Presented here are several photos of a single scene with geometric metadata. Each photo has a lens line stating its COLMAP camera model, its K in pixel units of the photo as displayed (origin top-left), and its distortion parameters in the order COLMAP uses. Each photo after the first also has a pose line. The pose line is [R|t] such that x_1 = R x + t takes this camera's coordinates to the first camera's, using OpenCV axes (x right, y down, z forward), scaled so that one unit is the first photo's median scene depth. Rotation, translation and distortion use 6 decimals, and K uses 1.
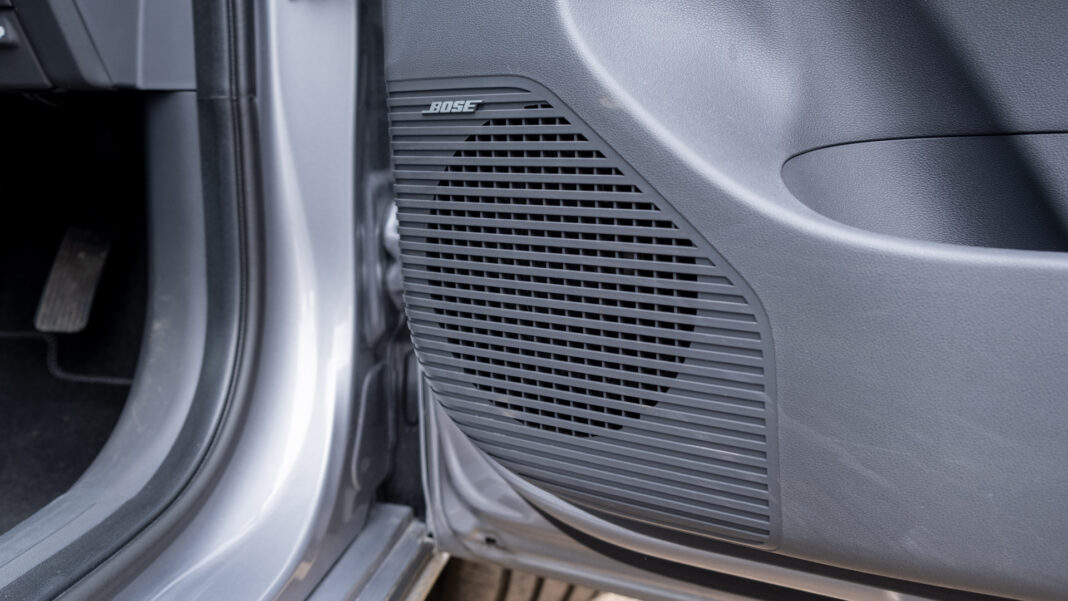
lens RADIAL K [[969.3, 0, 534.0], [0, 969.3, 300.5], [0, 0, 1]] dist [-0.003178, 0.003297]
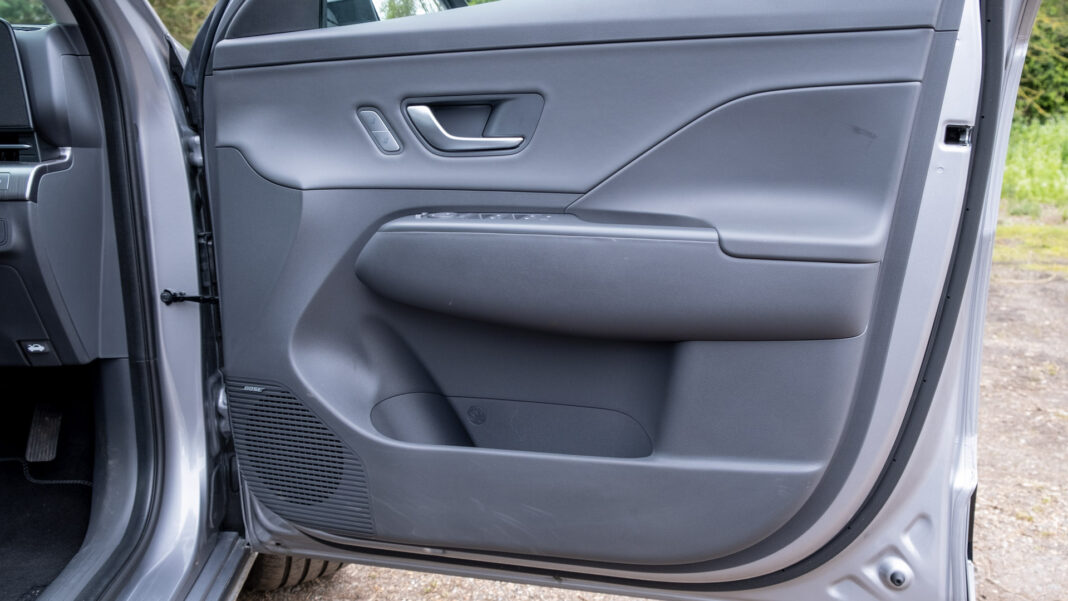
lens RADIAL K [[962.1, 0, 534.0], [0, 962.1, 300.5], [0, 0, 1]] dist [0.014589, 0.007427]
pose [[0.974191, -0.055598, 0.218770, 0.071257], [0.050410, 0.998301, 0.029229, -0.331012], [-0.220023, -0.017447, 0.975339, -1.221927]]
